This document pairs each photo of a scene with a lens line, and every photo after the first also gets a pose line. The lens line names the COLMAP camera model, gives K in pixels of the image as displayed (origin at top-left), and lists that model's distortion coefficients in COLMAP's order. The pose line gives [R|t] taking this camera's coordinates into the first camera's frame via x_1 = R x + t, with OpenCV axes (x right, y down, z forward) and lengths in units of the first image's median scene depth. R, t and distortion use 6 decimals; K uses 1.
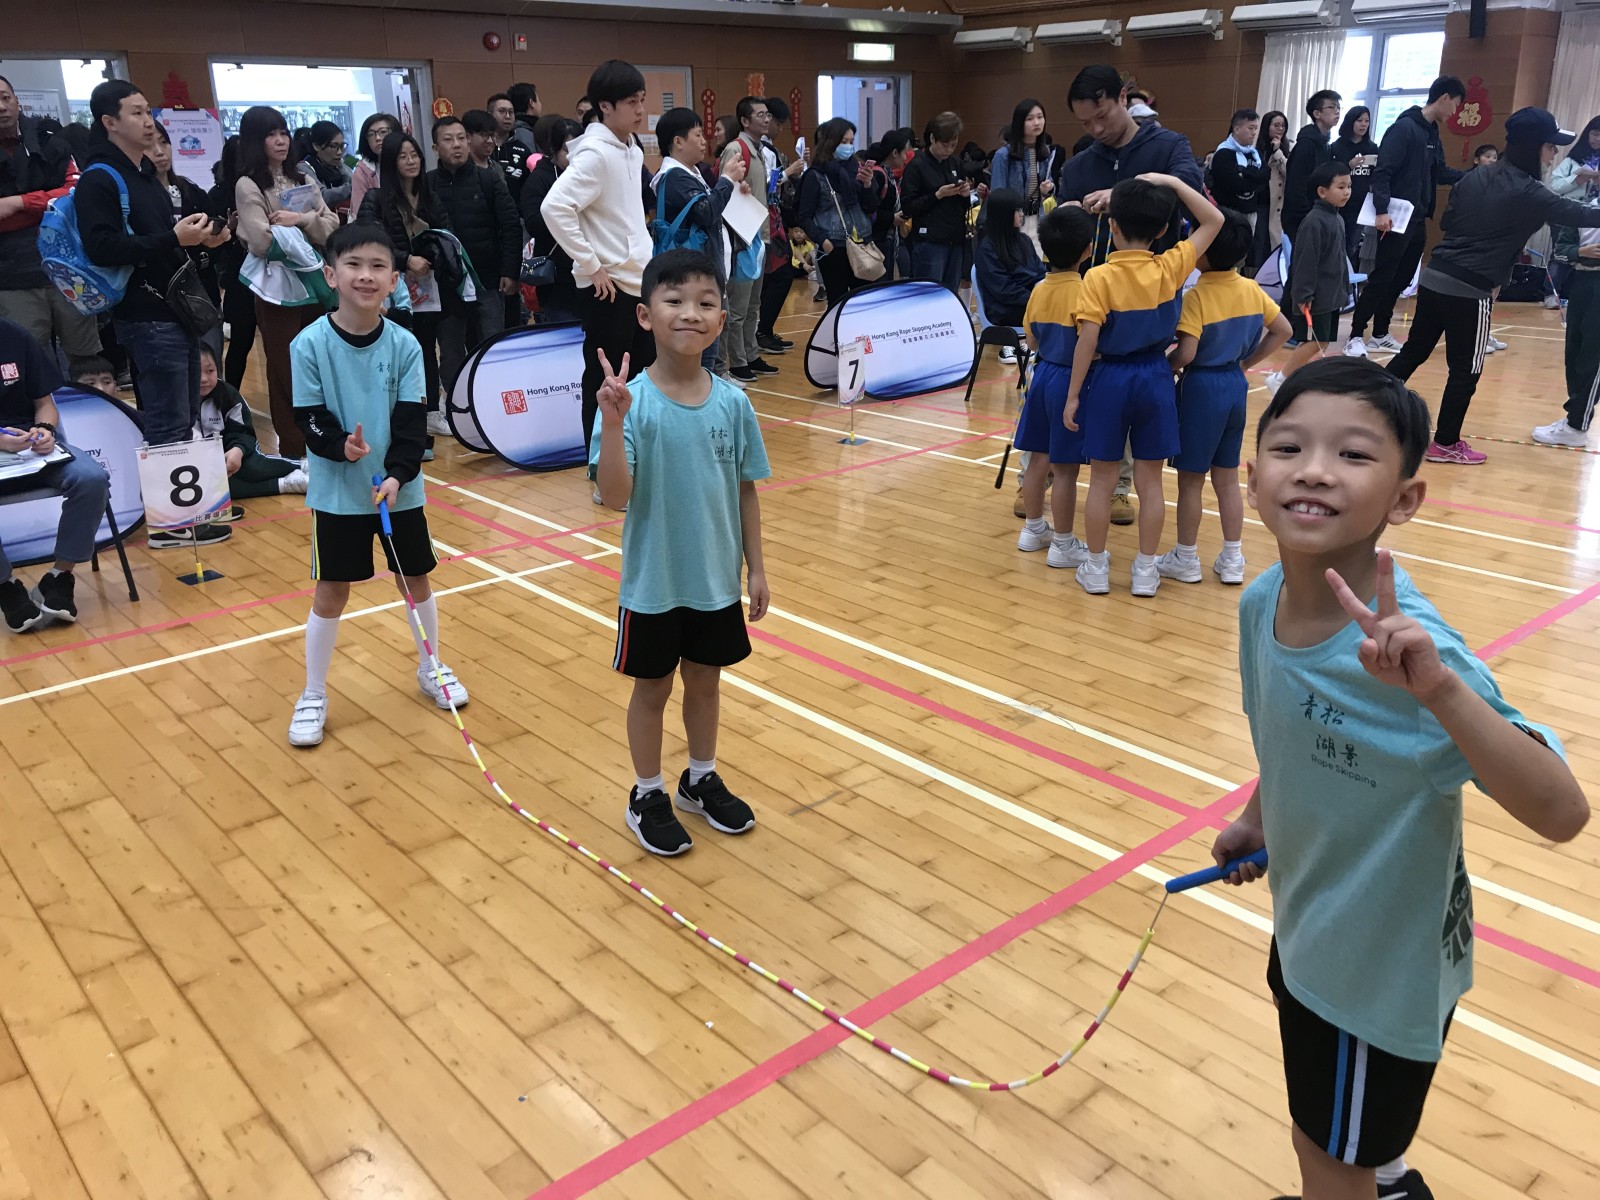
lens RADIAL K [[1312.5, 0, 800.0], [0, 1312.5, 600.0], [0, 0, 1]] dist [0.001212, 0.000651]
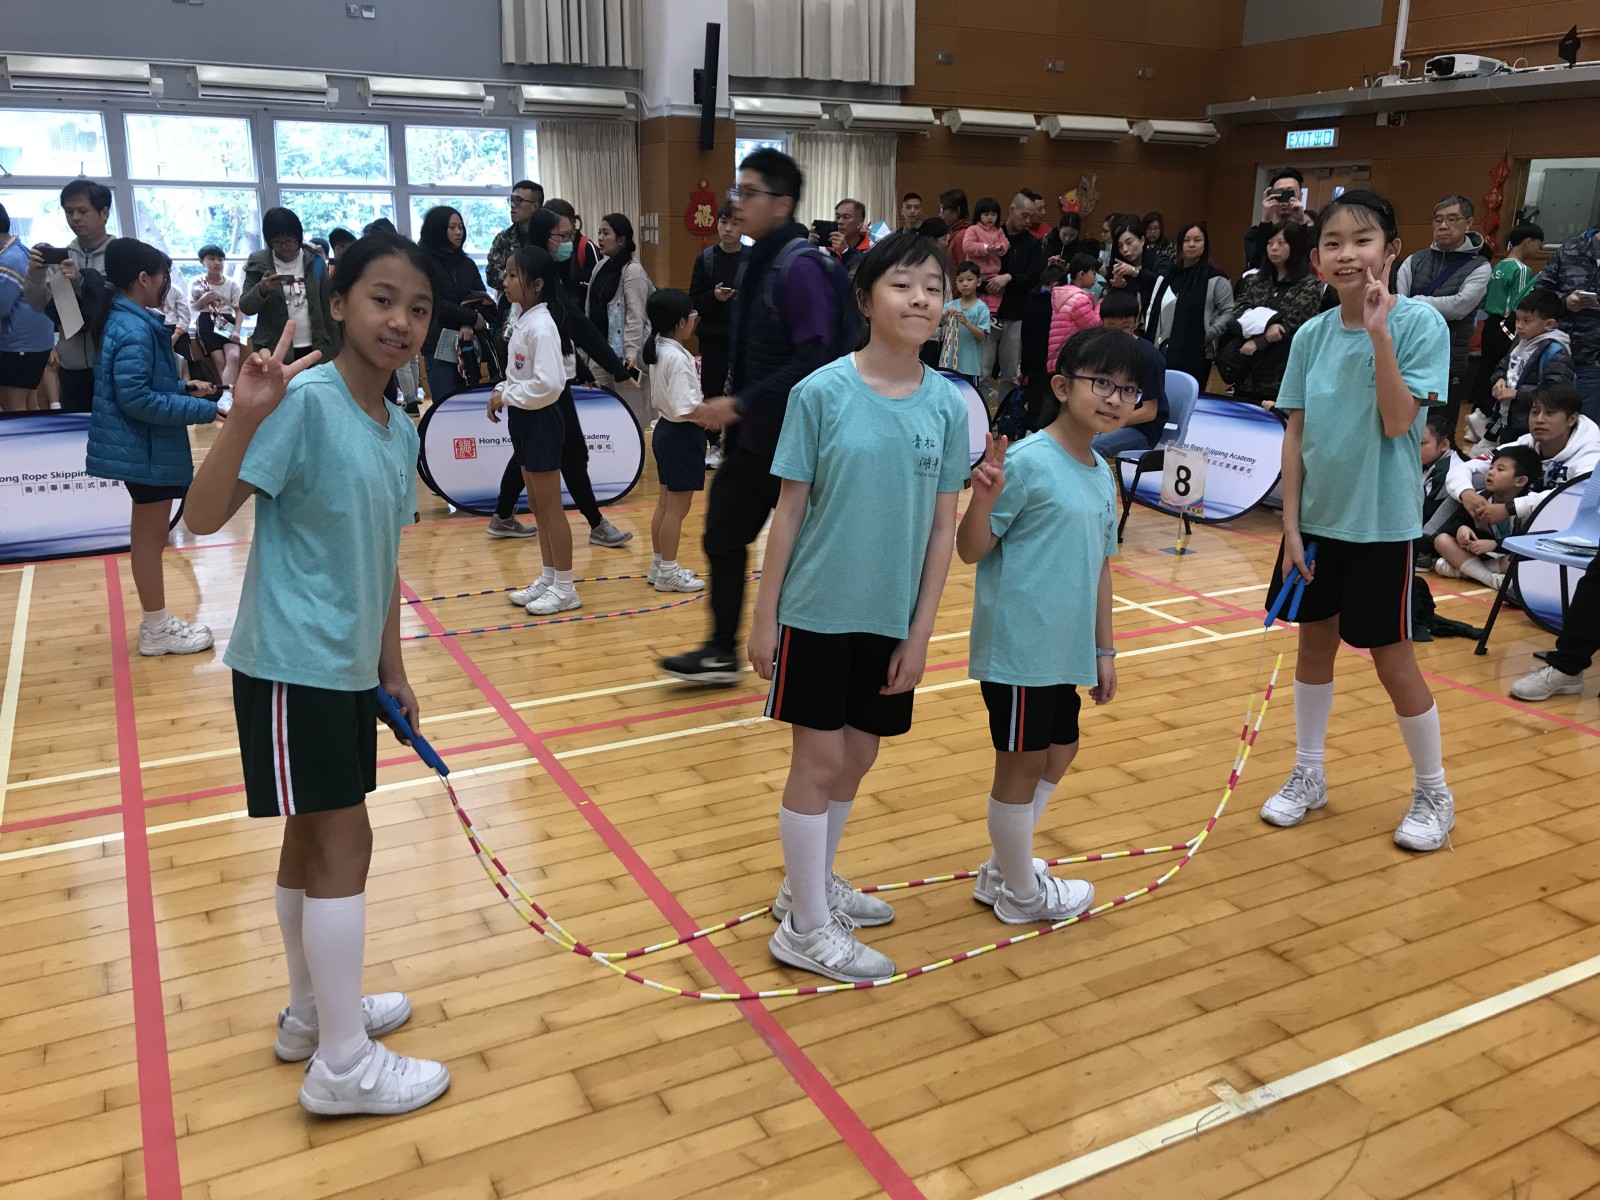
lens RADIAL K [[1312.5, 0, 800.0], [0, 1312.5, 600.0], [0, 0, 1]] dist [0.001212, 0.000651]
pose [[-0.239258, 0.283552, -0.928630, 0.945617], [-0.330741, 0.875410, 0.352516, -0.339240], [0.912889, 0.391479, -0.115667, 0.891343]]
